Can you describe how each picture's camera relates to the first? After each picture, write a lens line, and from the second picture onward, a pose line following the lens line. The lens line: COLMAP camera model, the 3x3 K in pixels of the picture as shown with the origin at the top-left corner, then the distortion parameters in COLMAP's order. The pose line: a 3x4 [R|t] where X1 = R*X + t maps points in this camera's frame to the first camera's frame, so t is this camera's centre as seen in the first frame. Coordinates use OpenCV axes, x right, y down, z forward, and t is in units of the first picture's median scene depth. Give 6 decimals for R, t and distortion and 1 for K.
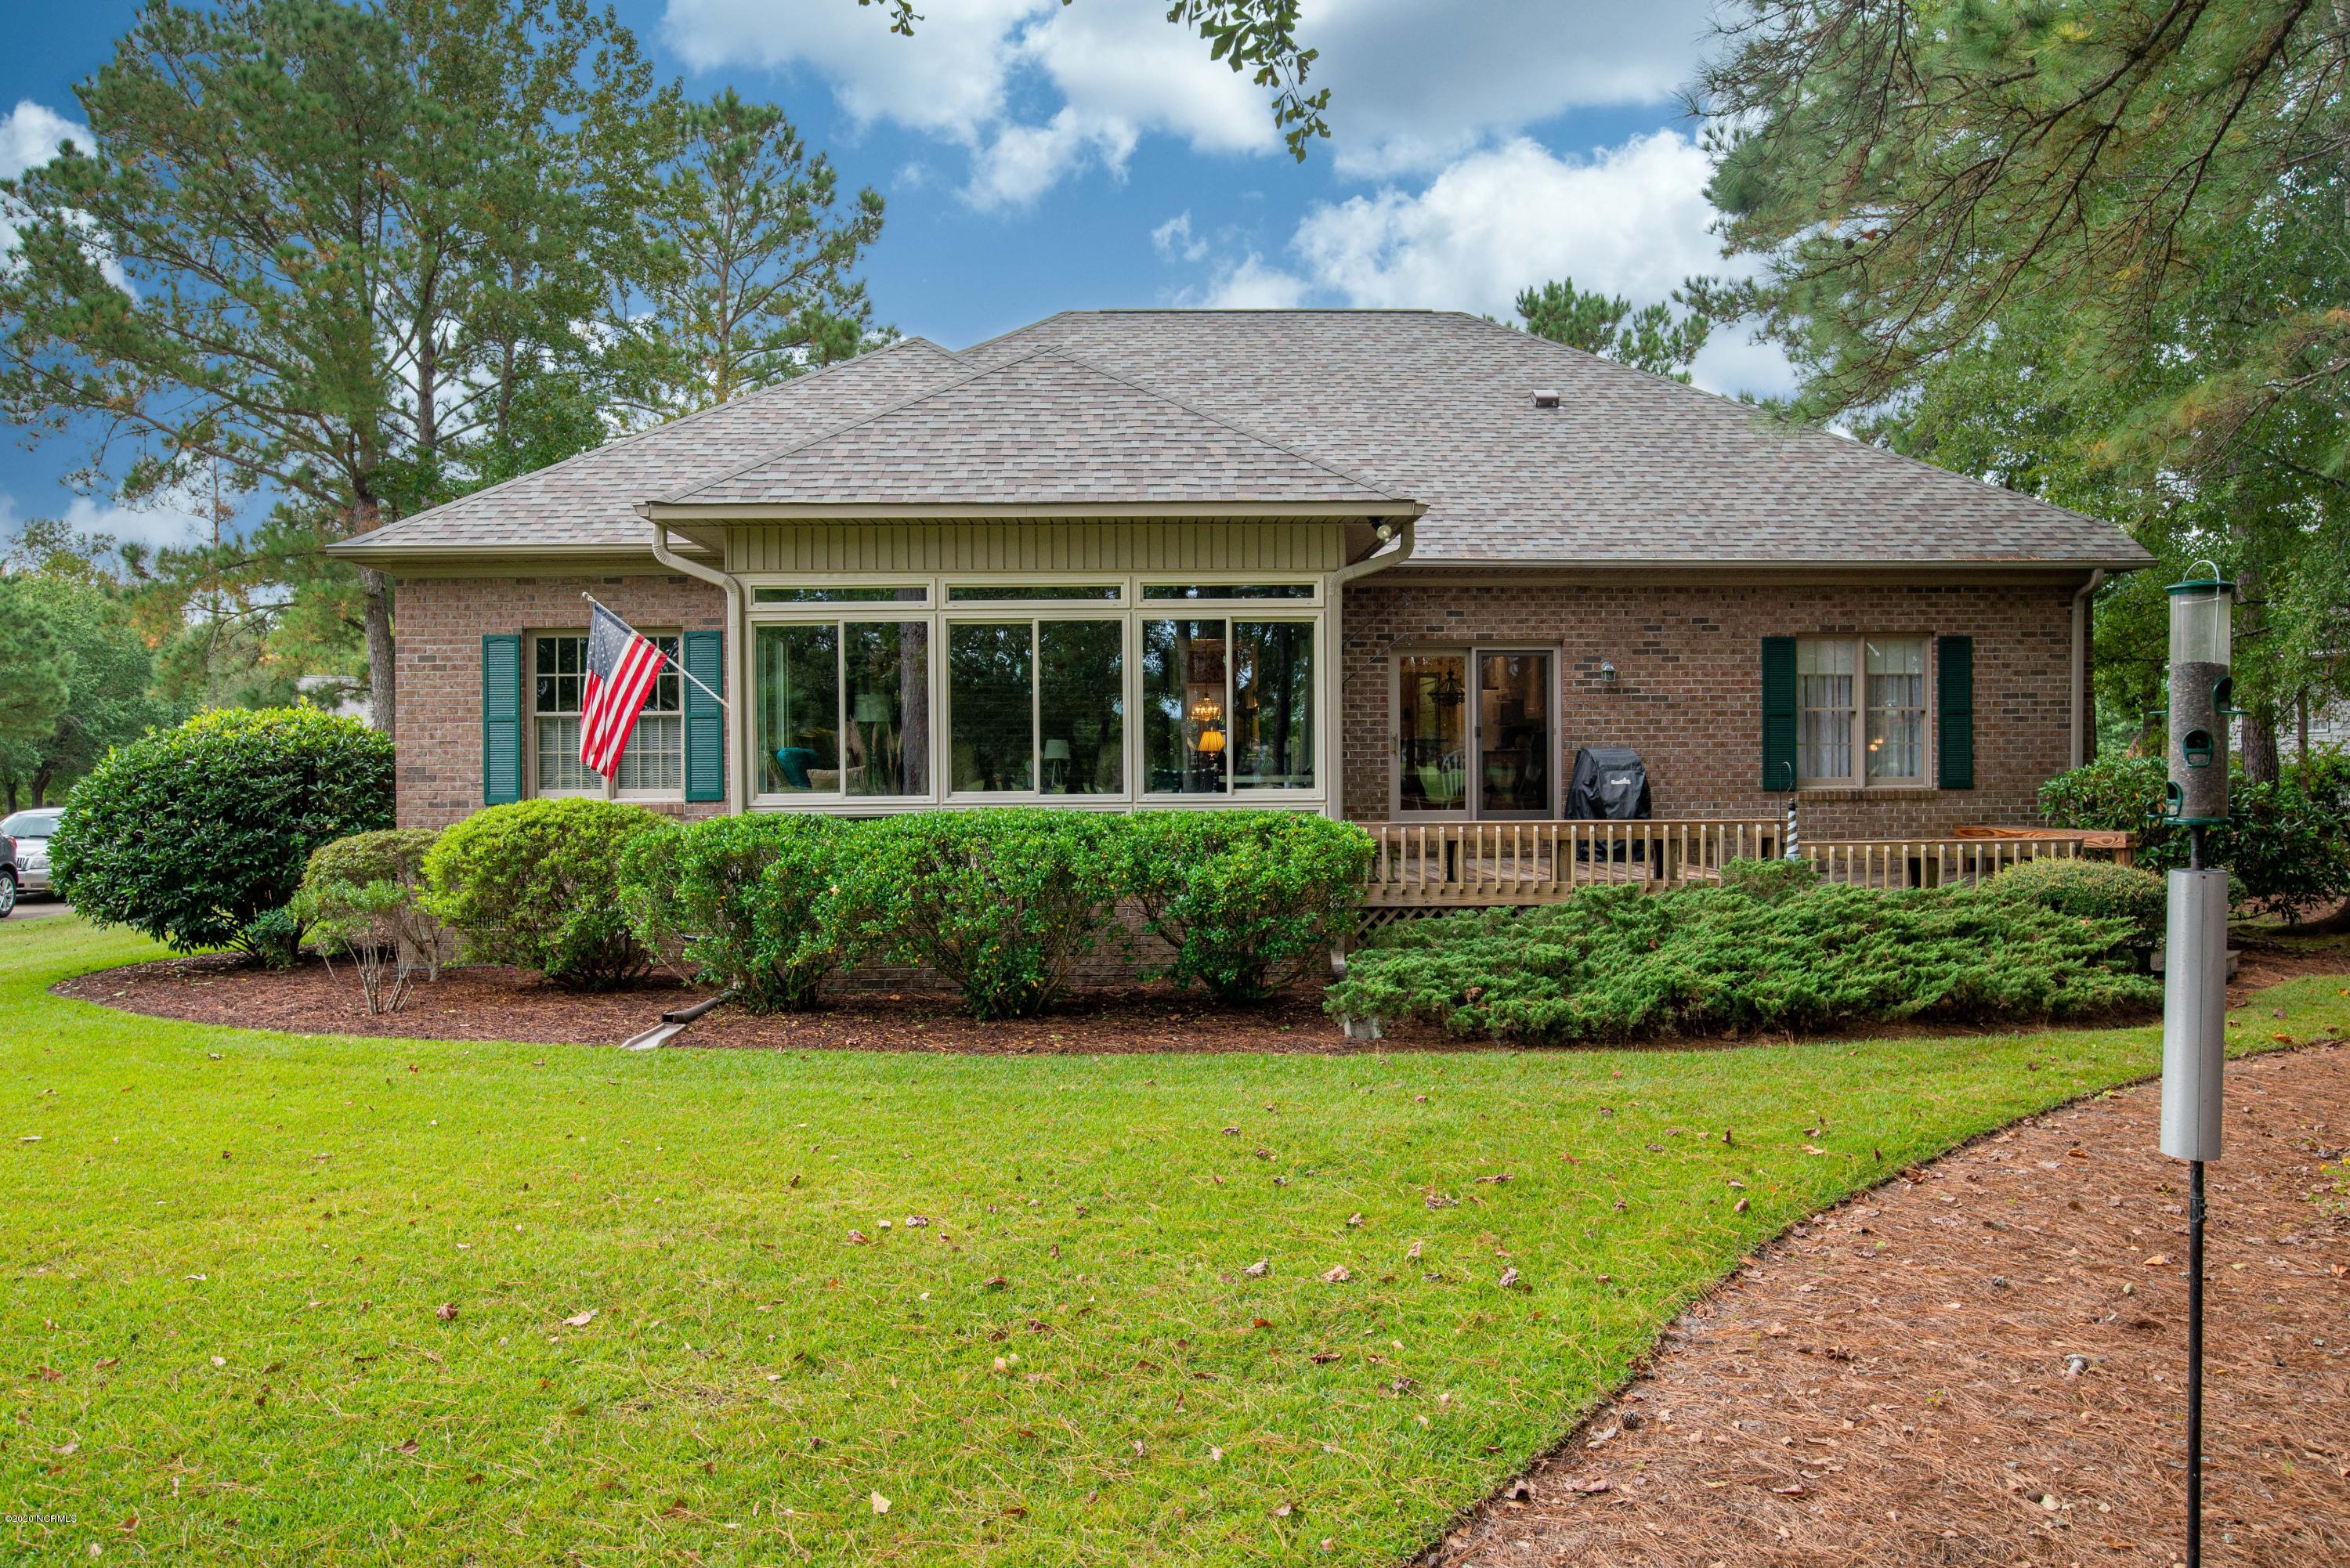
lens RADIAL K [[1606.8, 0, 1175.0], [0, 1606.8, 784.0], [0, 0, 1]] dist [-0.053800, 0.000308]
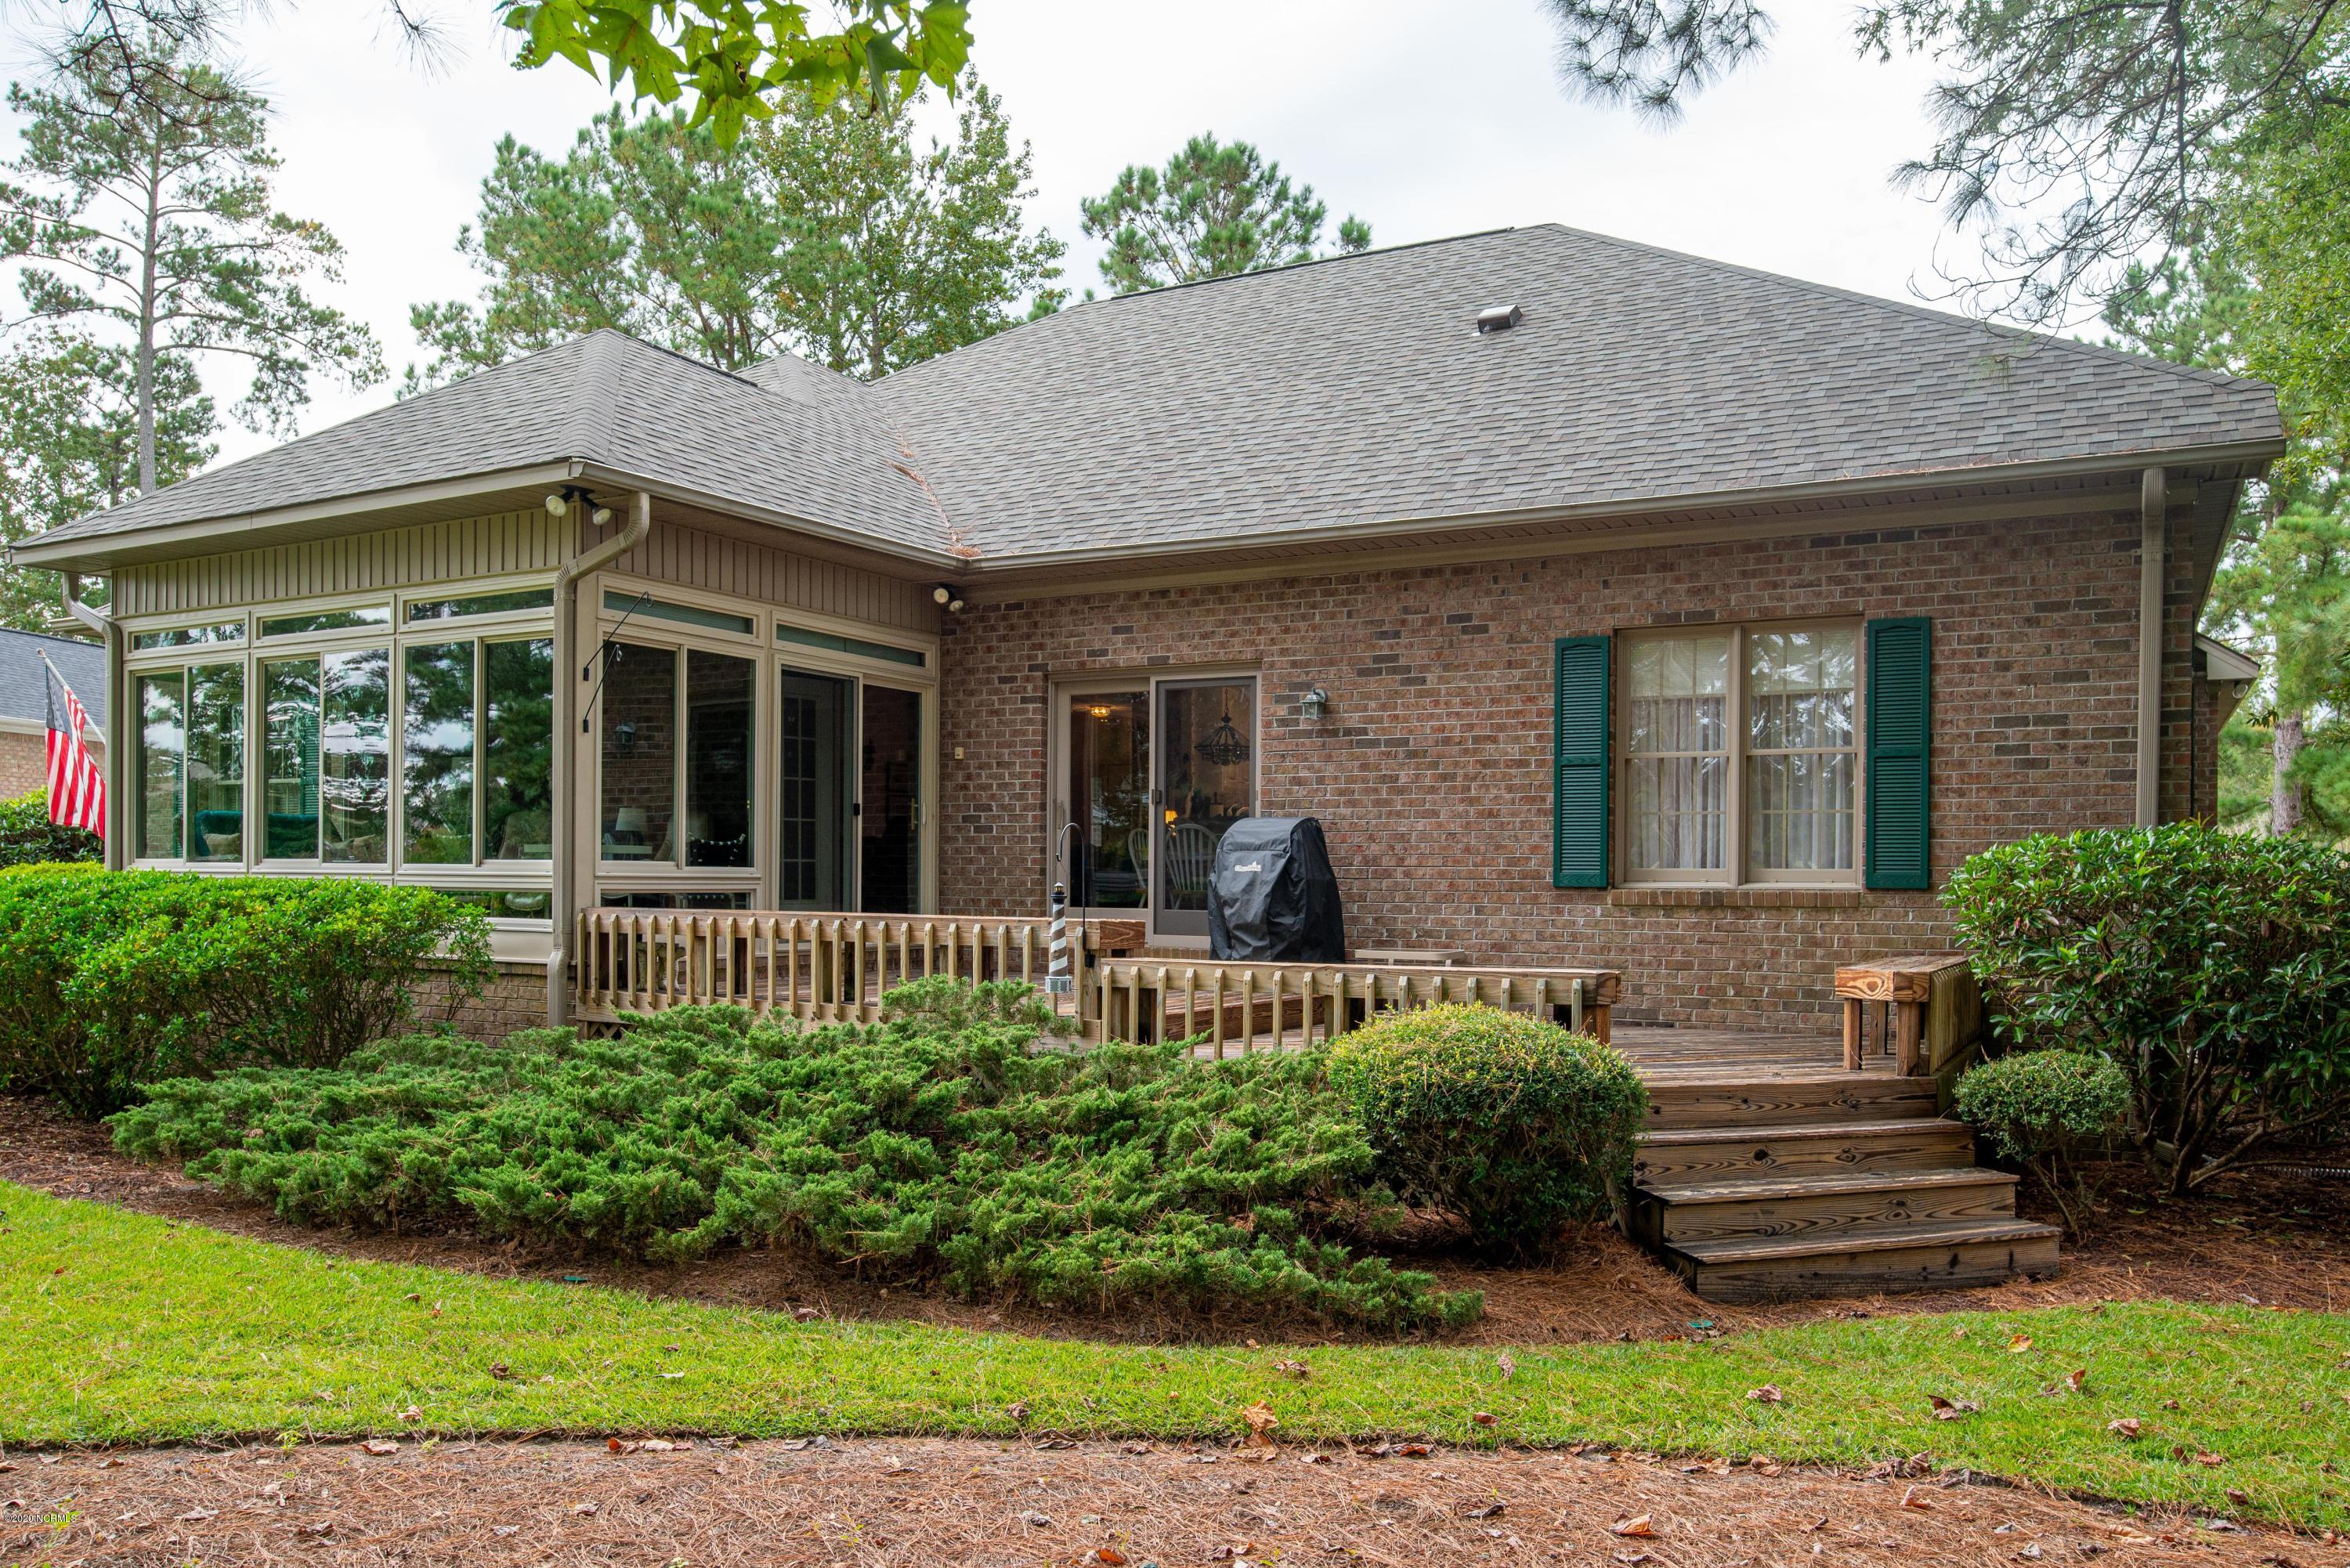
lens RADIAL K [[1737.6, 0, 1177.3], [0, 1737.6, 886.4], [0, 0, 1]] dist [-0.031366, -0.003196]
pose [[0.862670, 0.017606, -0.505461, 0.616020], [-0.023169, 0.999720, -0.004722, 0.010581], [0.505237, 0.015785, 0.862837, 0.369621]]
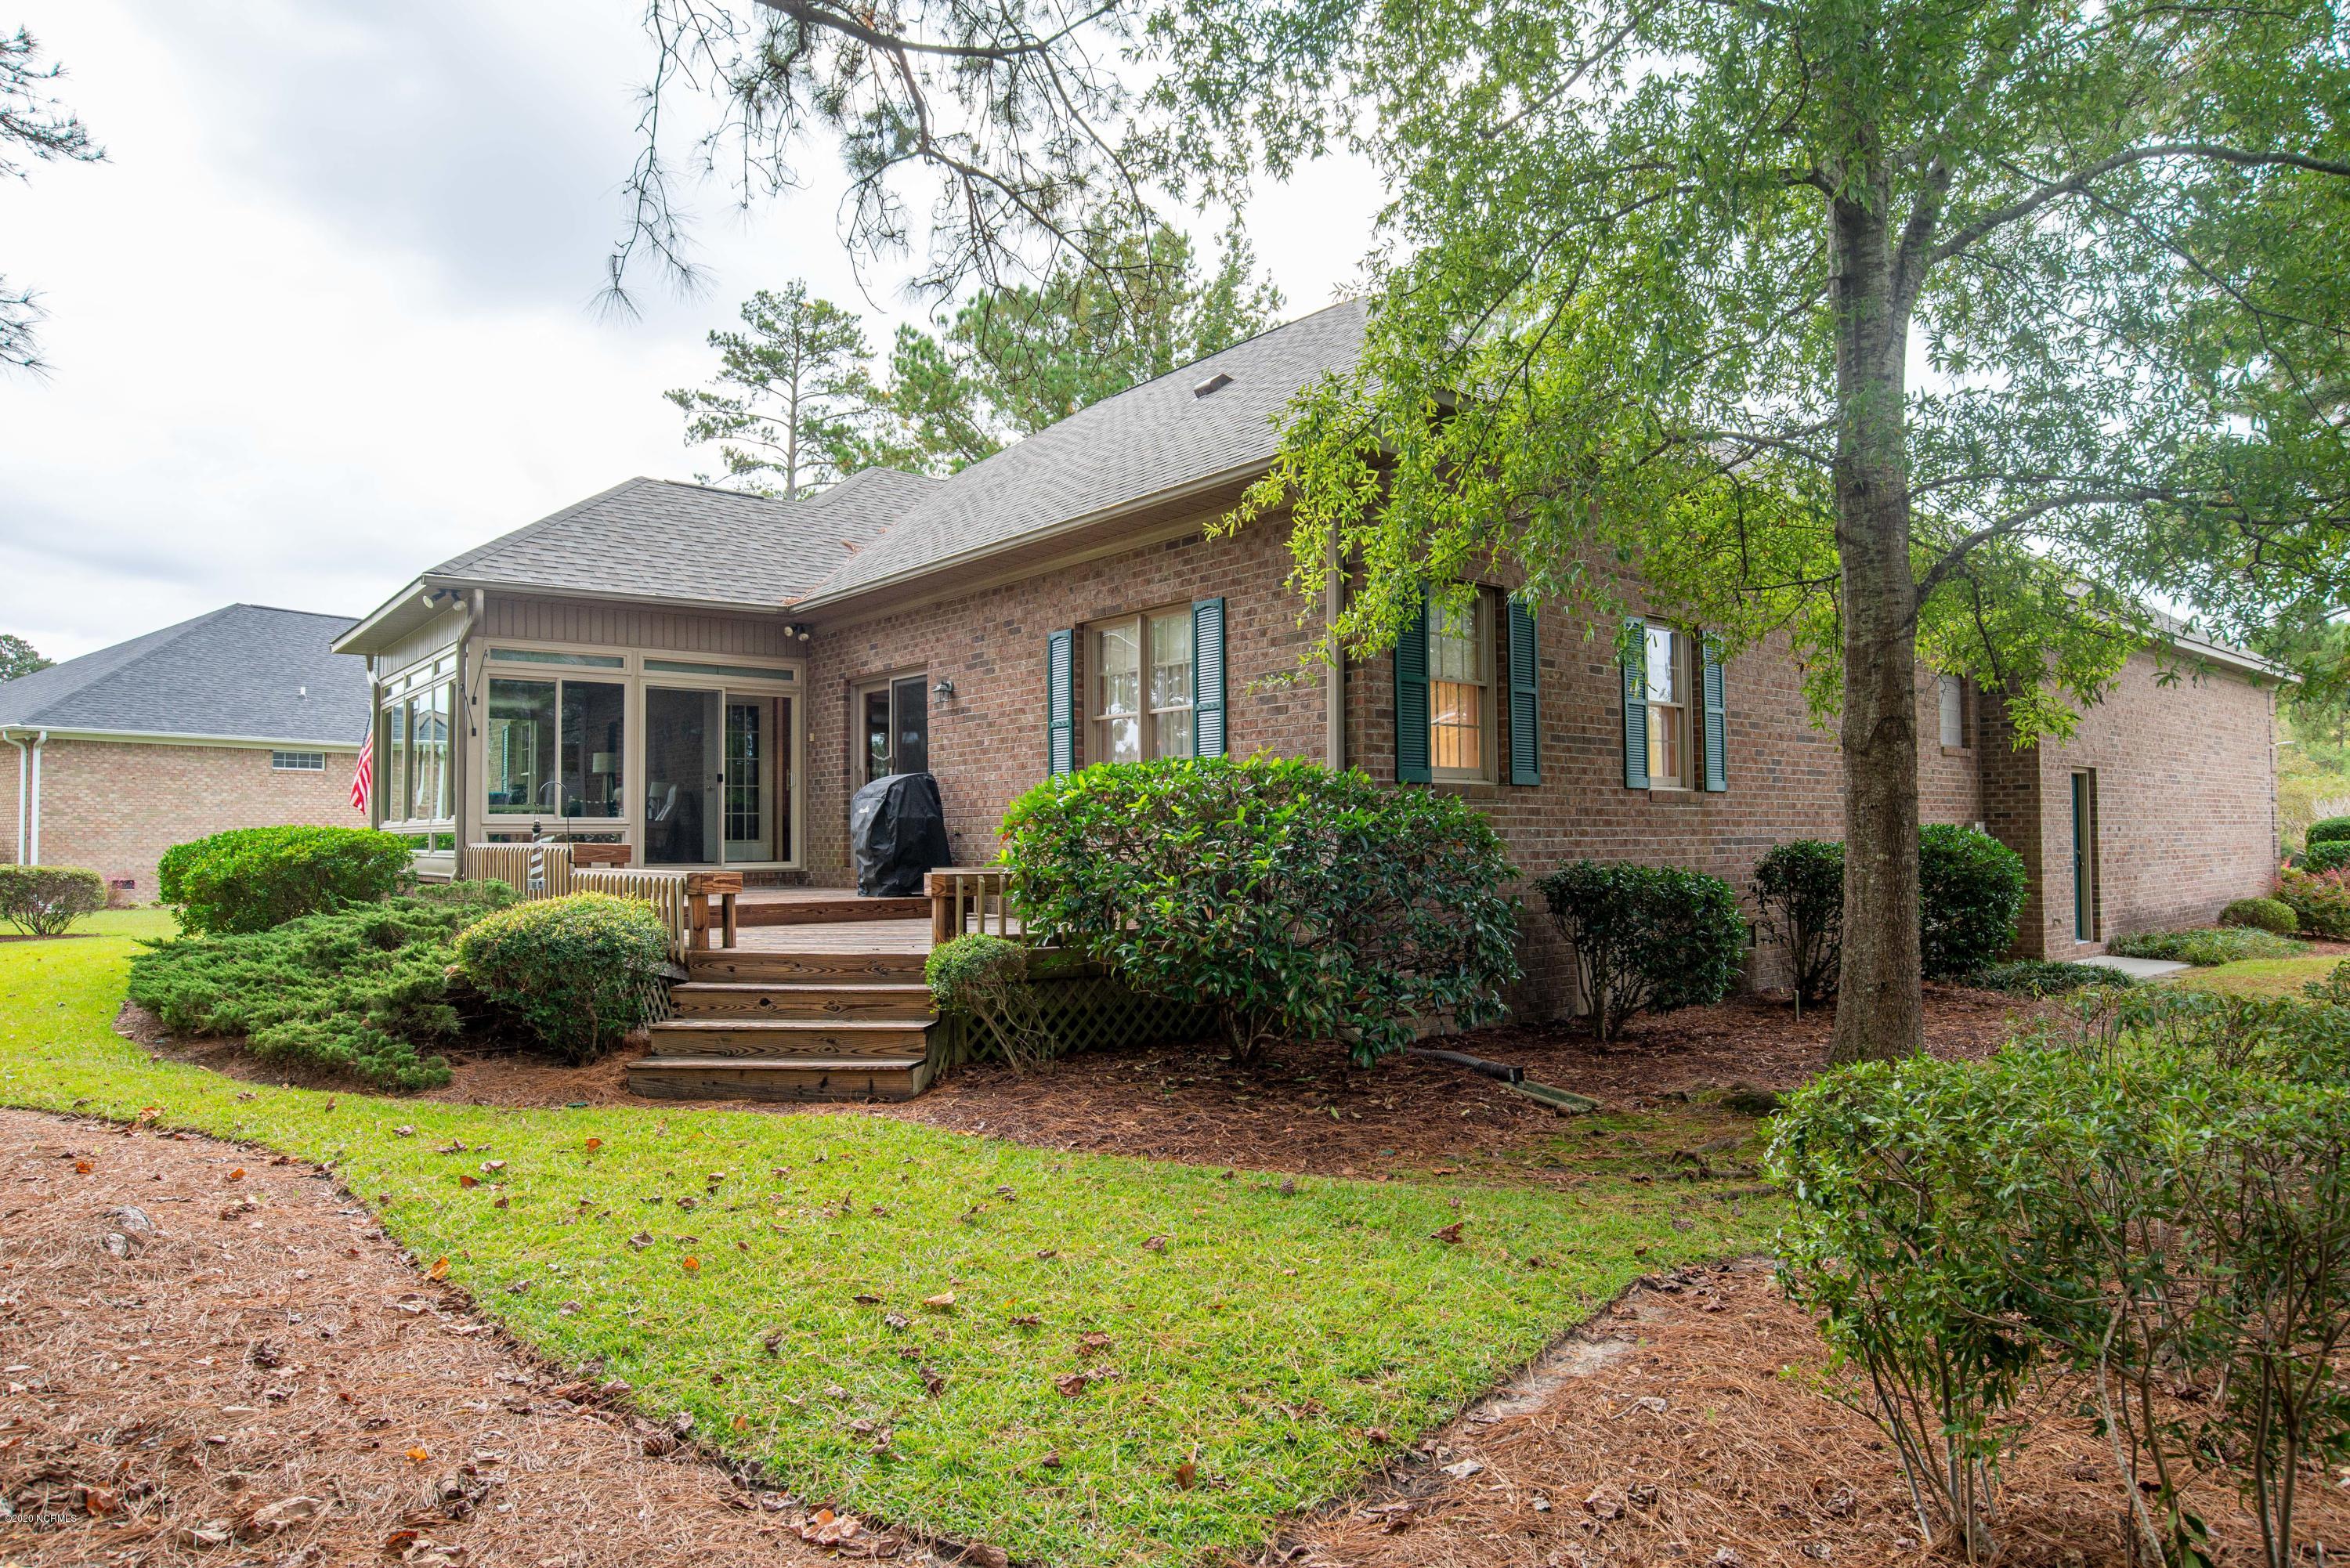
lens RADIAL K [[1373.5, 0, 1128.8], [0, 1373.5, 784.8], [0, 0, 1]] dist [-0.026716, 0.001739]
pose [[0.590207, -0.024516, -0.806879, 1.018990], [-0.010092, 0.999237, -0.037742, 0.012708], [0.807188, 0.030418, 0.589510, 0.652945]]
